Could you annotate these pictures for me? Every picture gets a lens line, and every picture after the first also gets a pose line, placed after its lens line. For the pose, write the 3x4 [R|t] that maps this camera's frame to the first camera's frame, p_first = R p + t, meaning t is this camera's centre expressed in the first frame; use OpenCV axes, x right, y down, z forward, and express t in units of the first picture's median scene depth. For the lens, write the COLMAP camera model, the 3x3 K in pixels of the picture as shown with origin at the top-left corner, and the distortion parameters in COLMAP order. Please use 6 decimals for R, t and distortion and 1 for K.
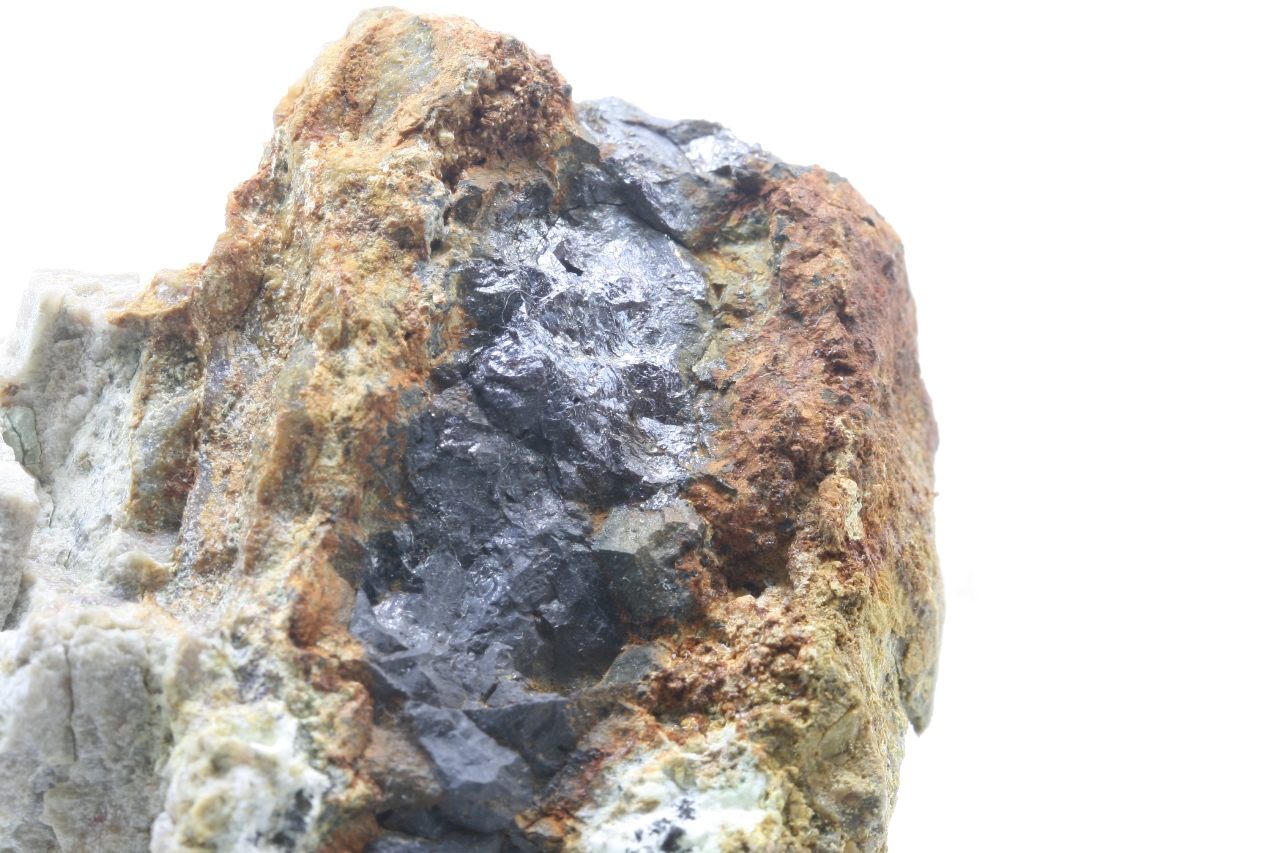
lens RADIAL K [[6754.6, 0, 640.0], [0, 6754.6, 426.5], [0, 0, 1]] dist [-0.328013, -3.305905]
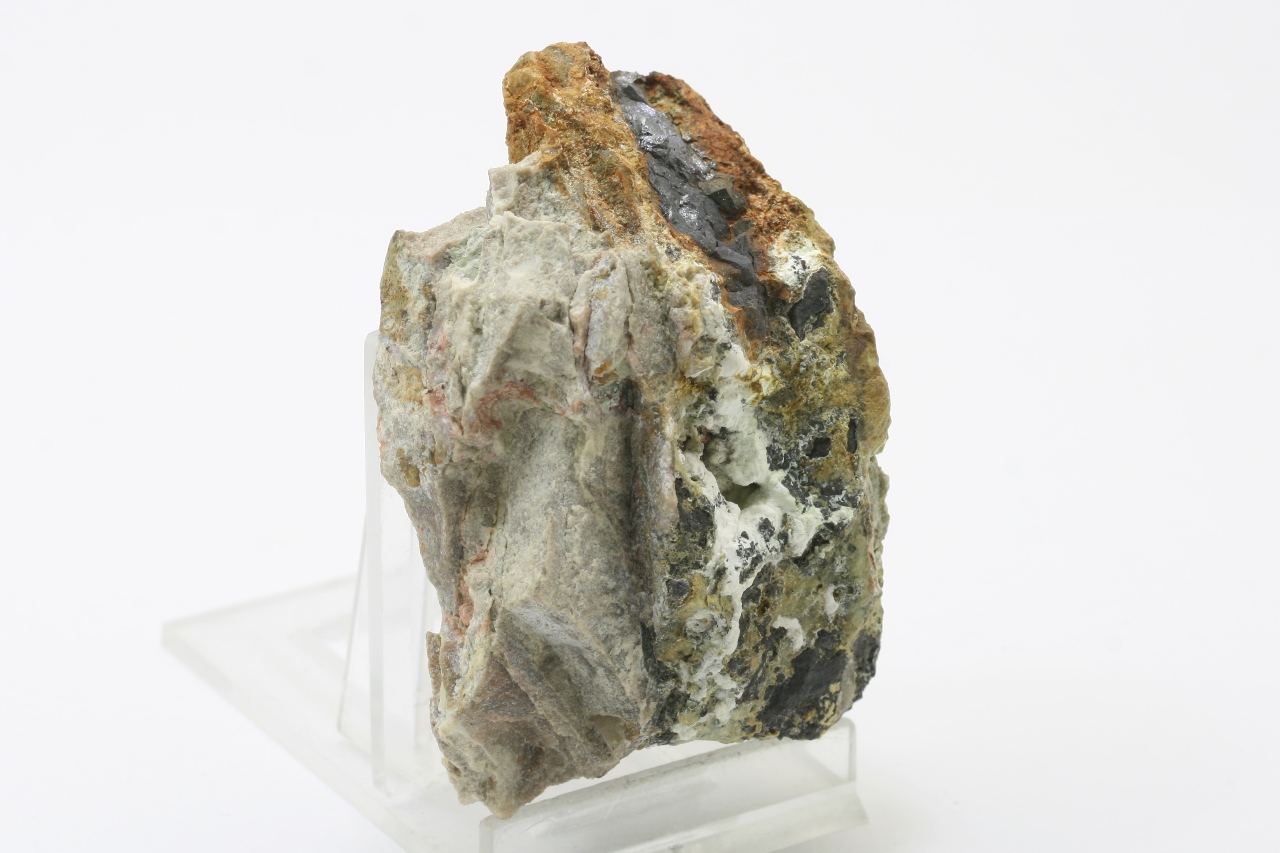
lens RADIAL K [[5095.2, 0, 640.0], [0, 5095.2, 426.5], [0, 0, 1]] dist [0.039820, 0.589638]
pose [[0.688854, -0.294546, 0.662362, -1.383069], [0.440272, 0.895892, -0.059486, 0.207794], [-0.575883, 0.332596, 0.746819, -0.453813]]
